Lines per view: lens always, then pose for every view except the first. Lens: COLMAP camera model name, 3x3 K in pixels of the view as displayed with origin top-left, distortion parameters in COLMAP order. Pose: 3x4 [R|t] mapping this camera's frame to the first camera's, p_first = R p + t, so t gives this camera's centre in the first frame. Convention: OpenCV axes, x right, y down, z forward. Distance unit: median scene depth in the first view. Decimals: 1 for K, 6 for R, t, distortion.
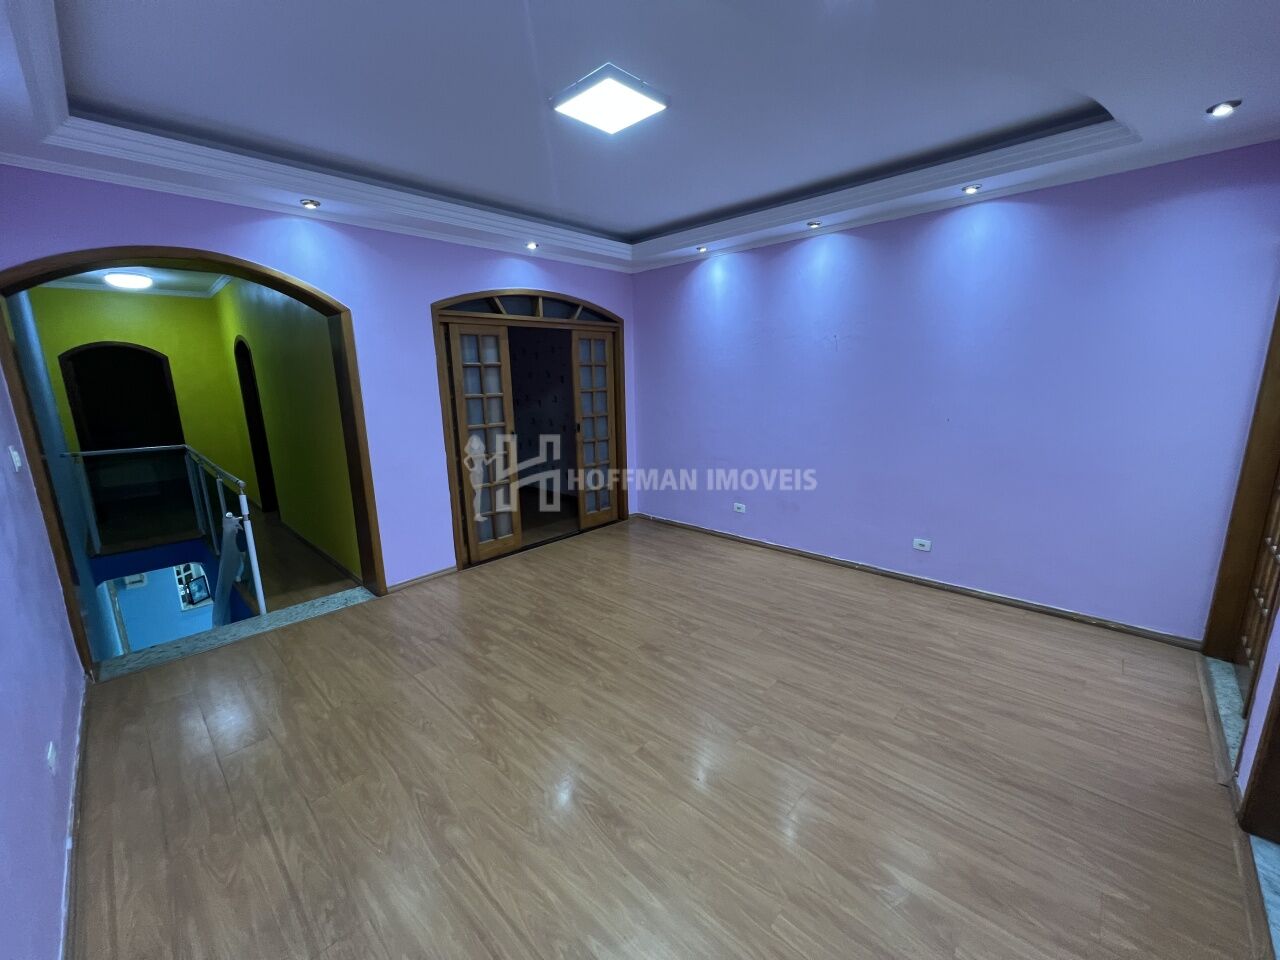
lens RADIAL K [[509.9, 0, 639.7], [0, 509.9, 479.3], [0, 0, 1]] dist [-0.000699, -0.000184]
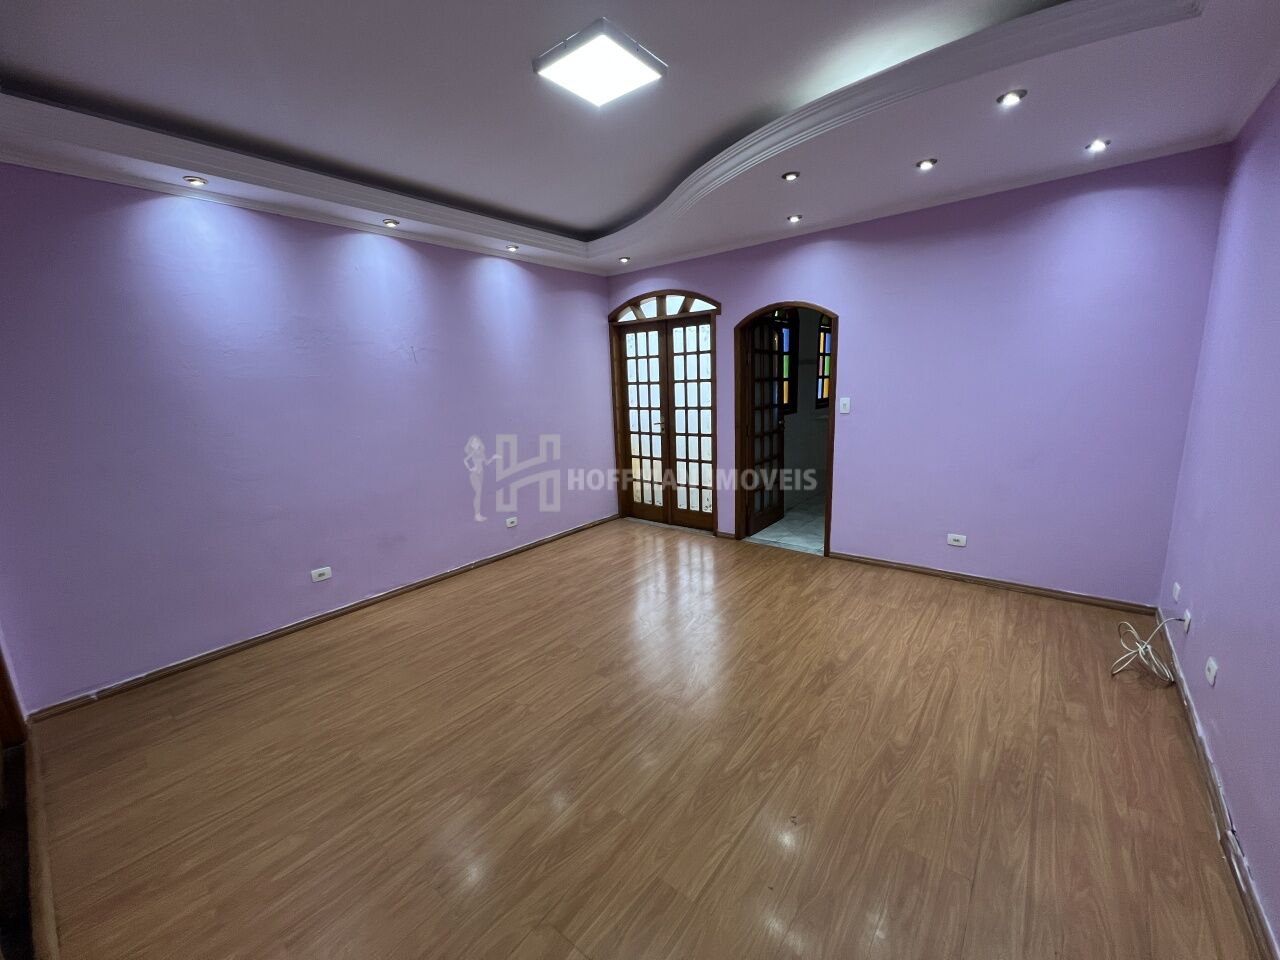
lens RADIAL K [[509.9, 0, 642.8], [0, 509.9, 477.4], [0, 0, 1]] dist [-0.000699, -0.000184]
pose [[-0.078845, -0.162373, 0.983574, -0.694492], [0.241113, 0.954246, 0.176859, -0.121332], [-0.967289, 0.251097, -0.036087, 0.738361]]
